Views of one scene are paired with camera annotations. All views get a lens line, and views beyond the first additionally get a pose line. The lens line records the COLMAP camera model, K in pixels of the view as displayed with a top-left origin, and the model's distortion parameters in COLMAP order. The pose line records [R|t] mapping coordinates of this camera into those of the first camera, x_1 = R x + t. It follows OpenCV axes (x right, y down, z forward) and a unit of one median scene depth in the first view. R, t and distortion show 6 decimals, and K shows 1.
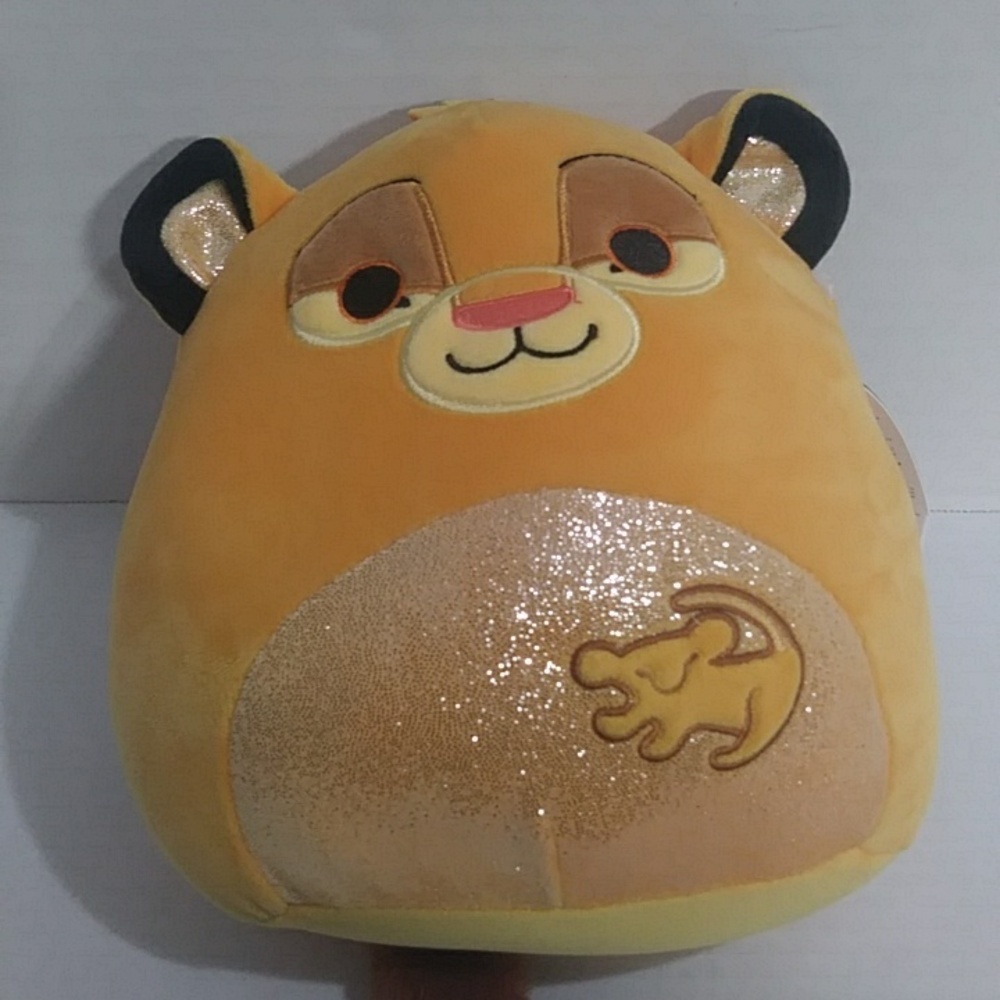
lens RADIAL K [[1378.9, 0, 500.0], [0, 1378.9, 500.0], [0, 0, 1]] dist [0.222088, -0.776674]
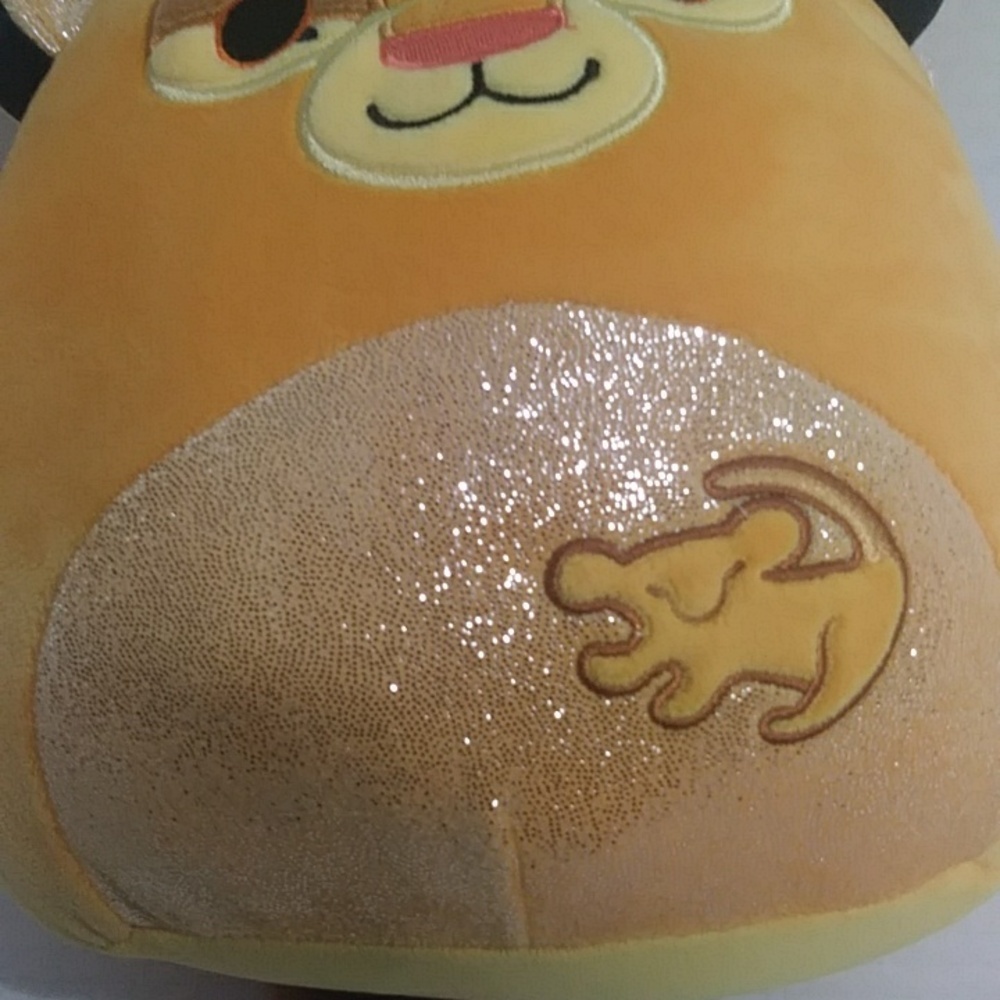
lens RADIAL K [[1378.9, 0, 500.0], [0, 1378.9, 500.0], [0, 0, 1]] dist [0.222088, -0.776674]
pose [[0.999801, 0.015959, -0.011930, 0.036609], [-0.015639, 0.999528, 0.026444, 0.066569], [0.012346, -0.026252, 0.999579, 0.357927]]
